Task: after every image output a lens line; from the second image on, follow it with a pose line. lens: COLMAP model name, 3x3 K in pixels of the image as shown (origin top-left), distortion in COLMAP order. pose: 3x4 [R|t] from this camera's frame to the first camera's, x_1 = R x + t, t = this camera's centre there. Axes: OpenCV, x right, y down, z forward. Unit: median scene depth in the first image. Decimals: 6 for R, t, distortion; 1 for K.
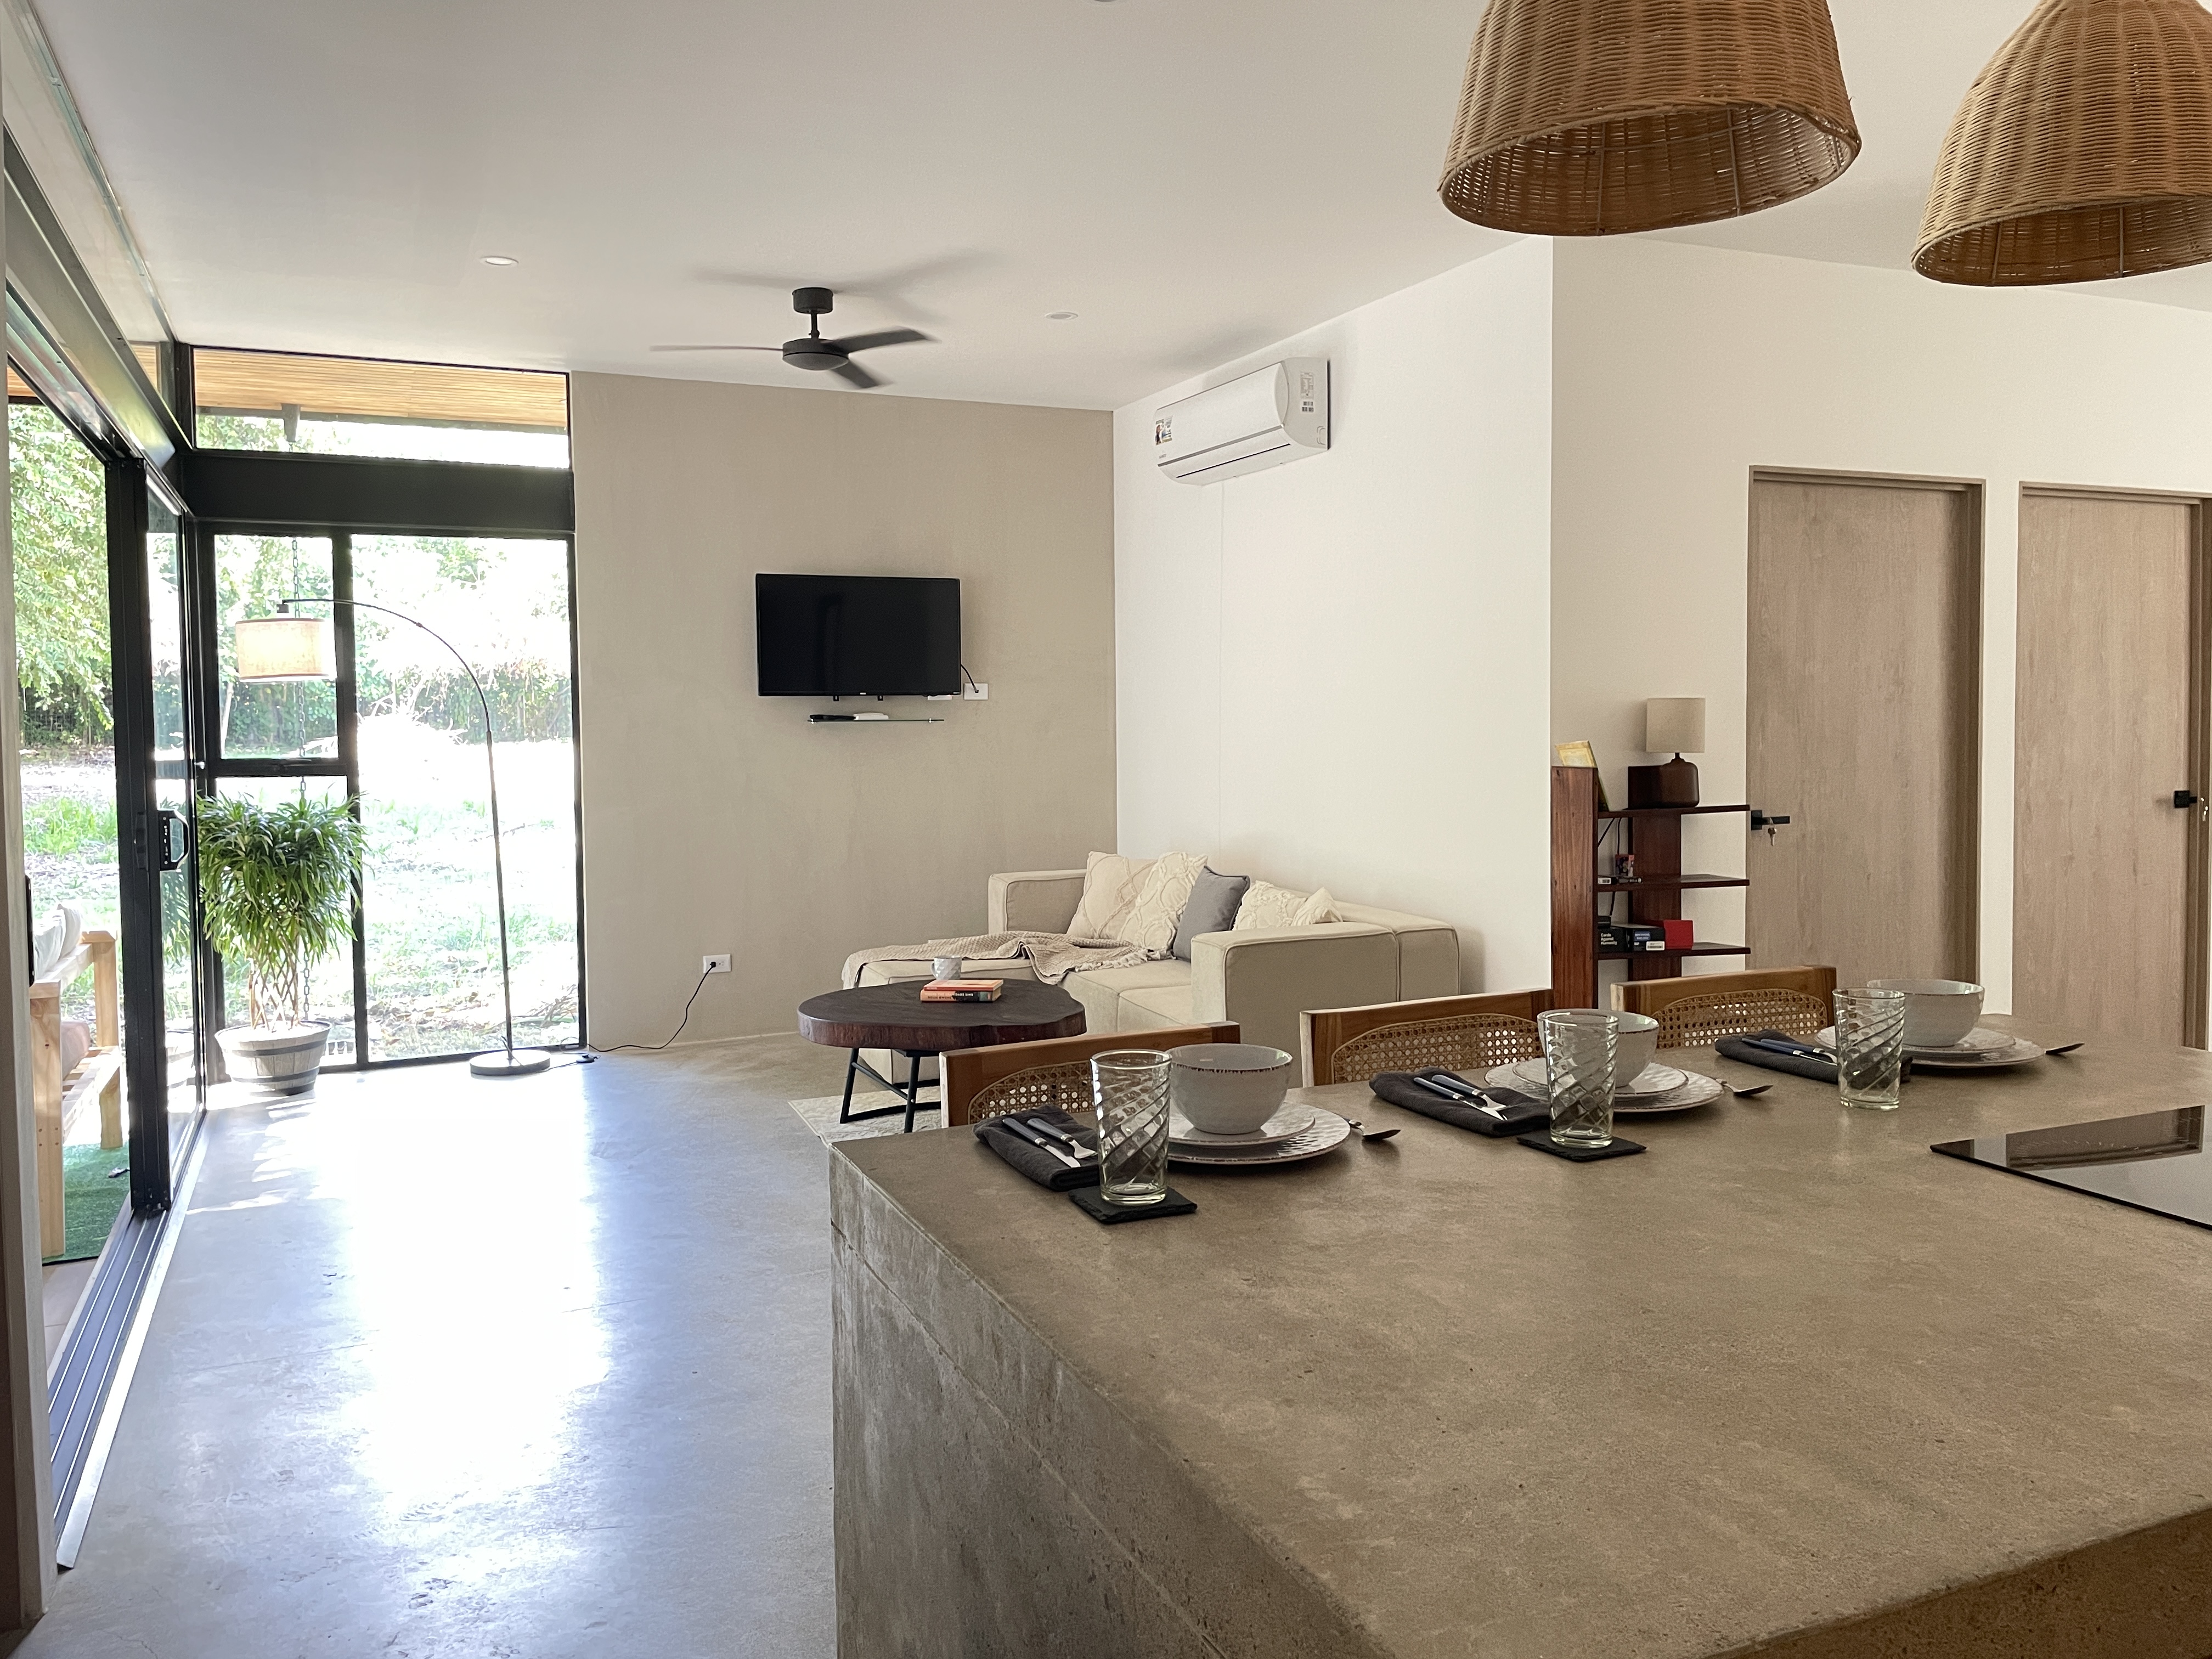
lens RADIAL K [[1671.6, 0, 1108.5], [0, 1671.6, 787.9], [0, 0, 1]] dist [0.090423, -0.122256]
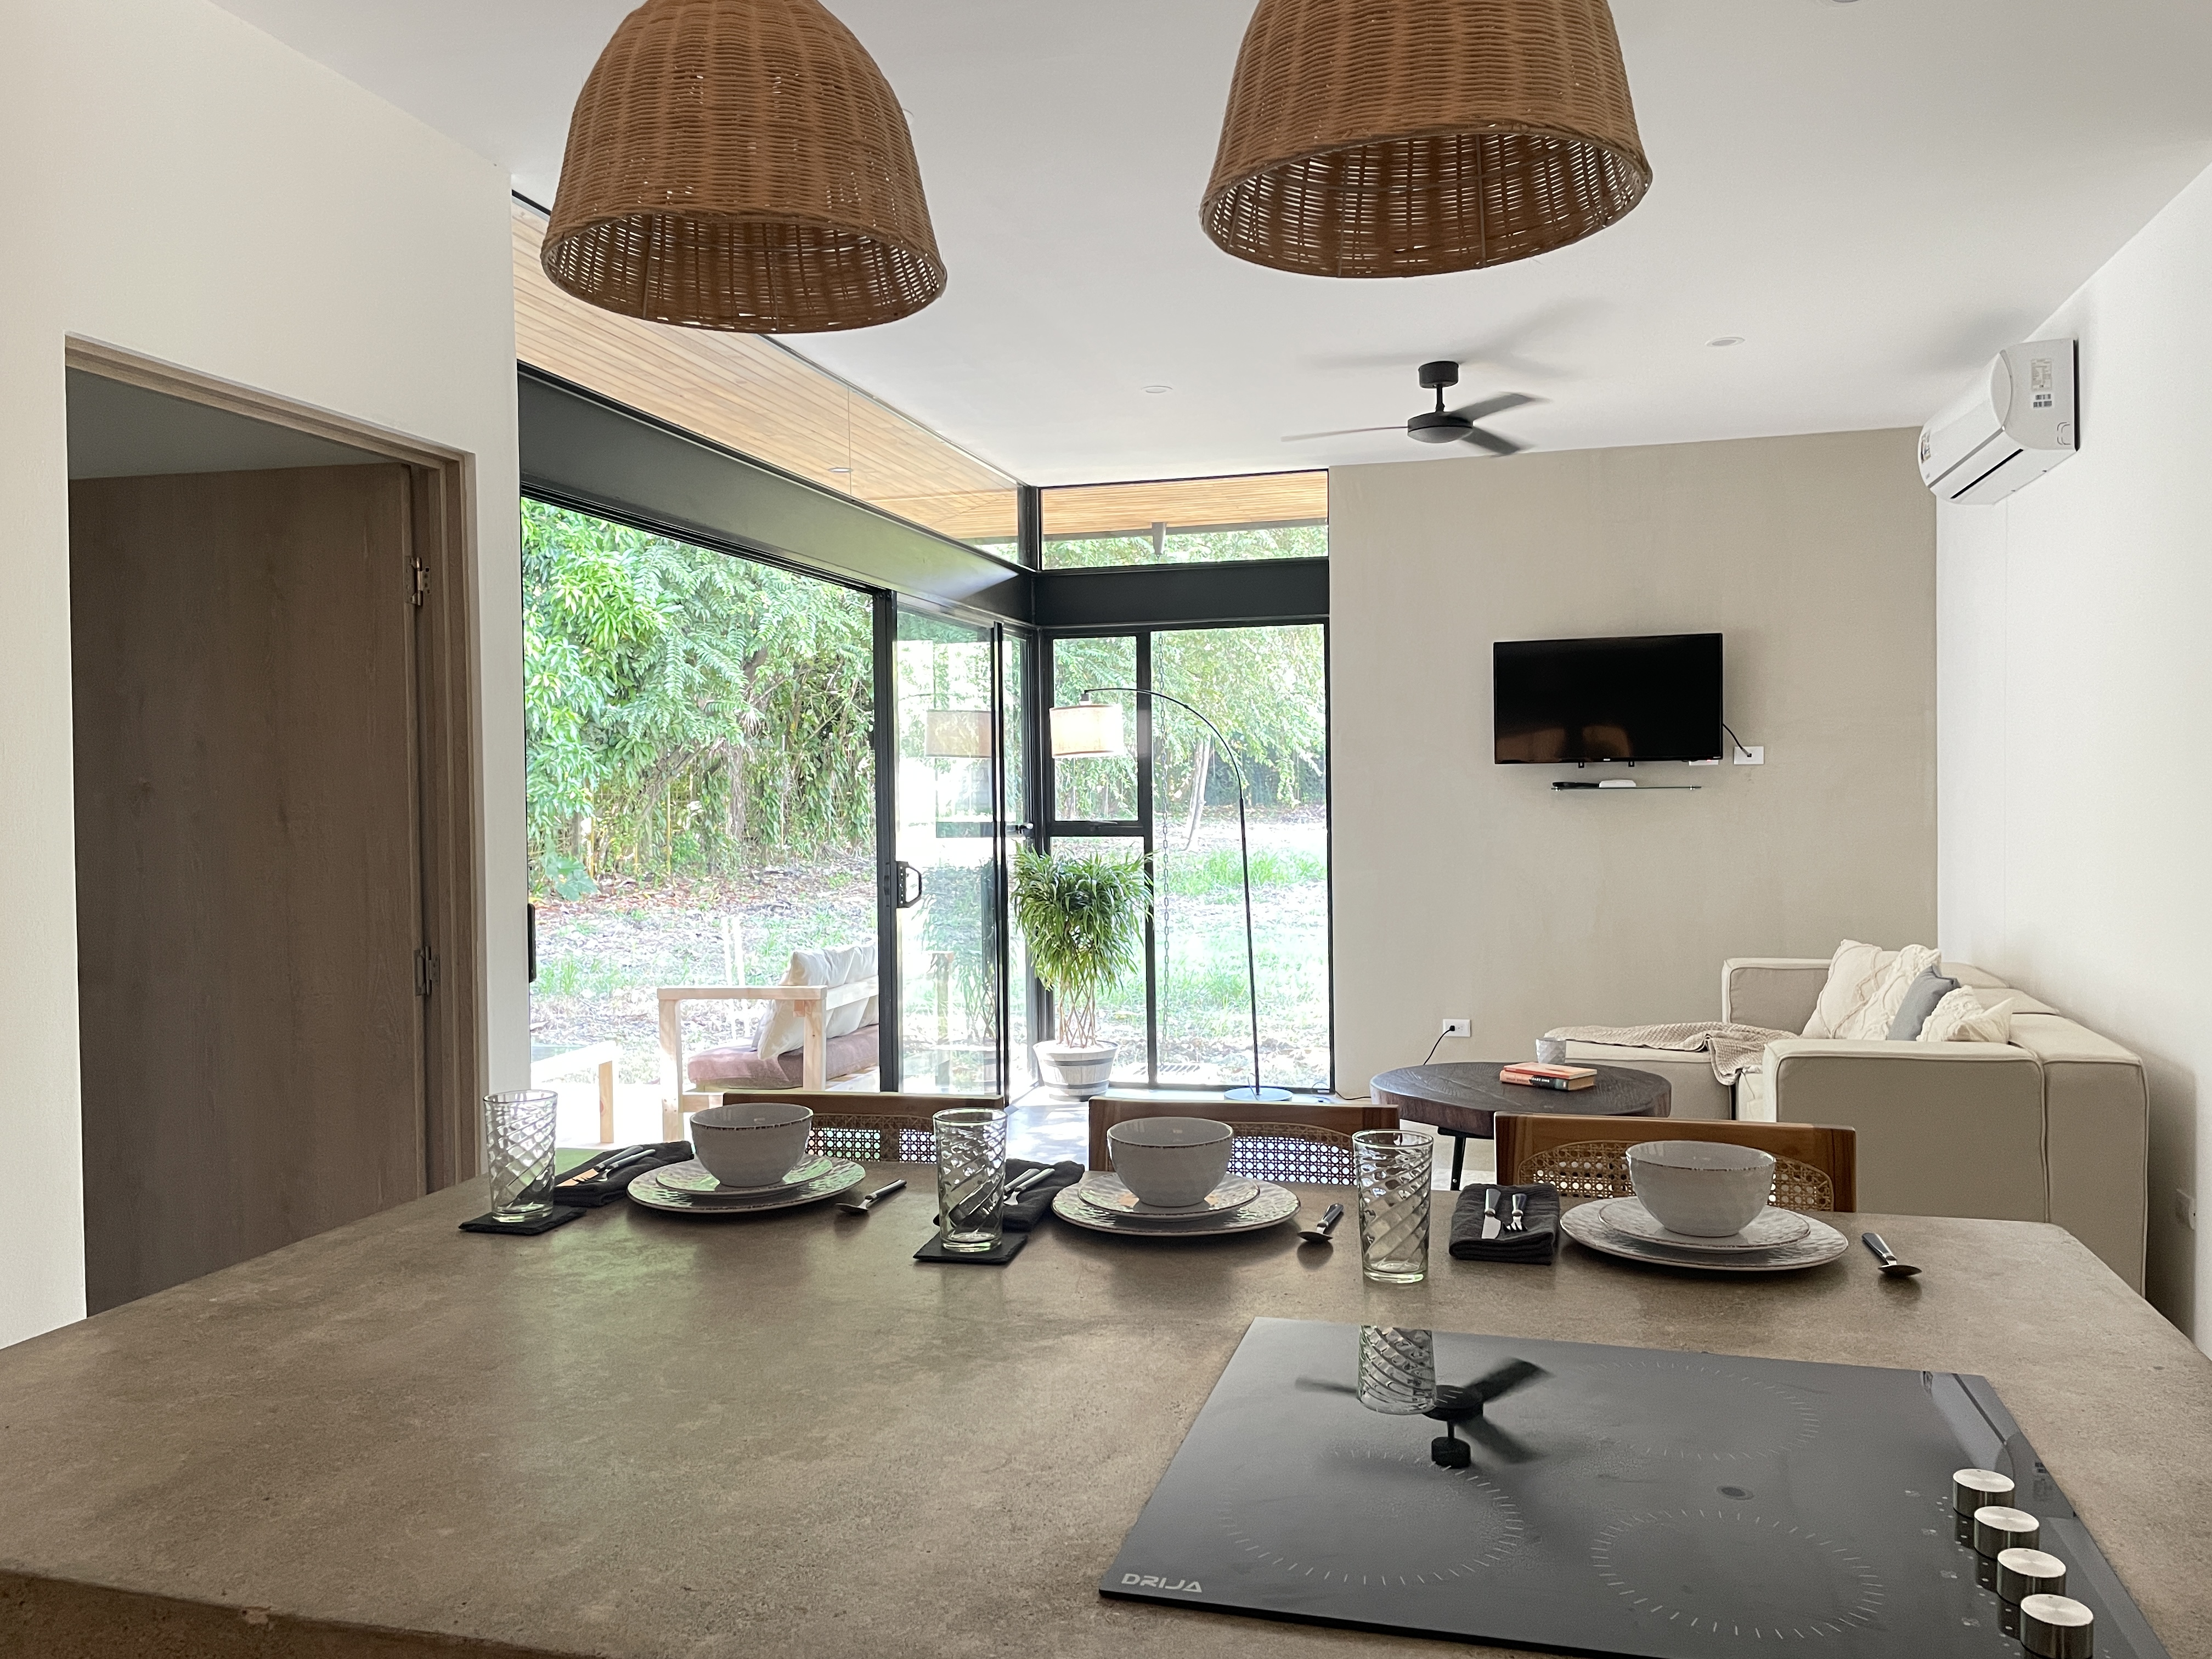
lens RADIAL K [[1671.6, 0, 1105.0], [0, 1671.6, 812.7], [0, 0, 1]] dist [0.090423, -0.122256]
pose [[0.776747, 0.009394, -0.629743, 0.267764], [-0.023138, 0.999639, -0.013627, -0.007350], [0.629388, 0.025156, 0.776684, 0.084044]]
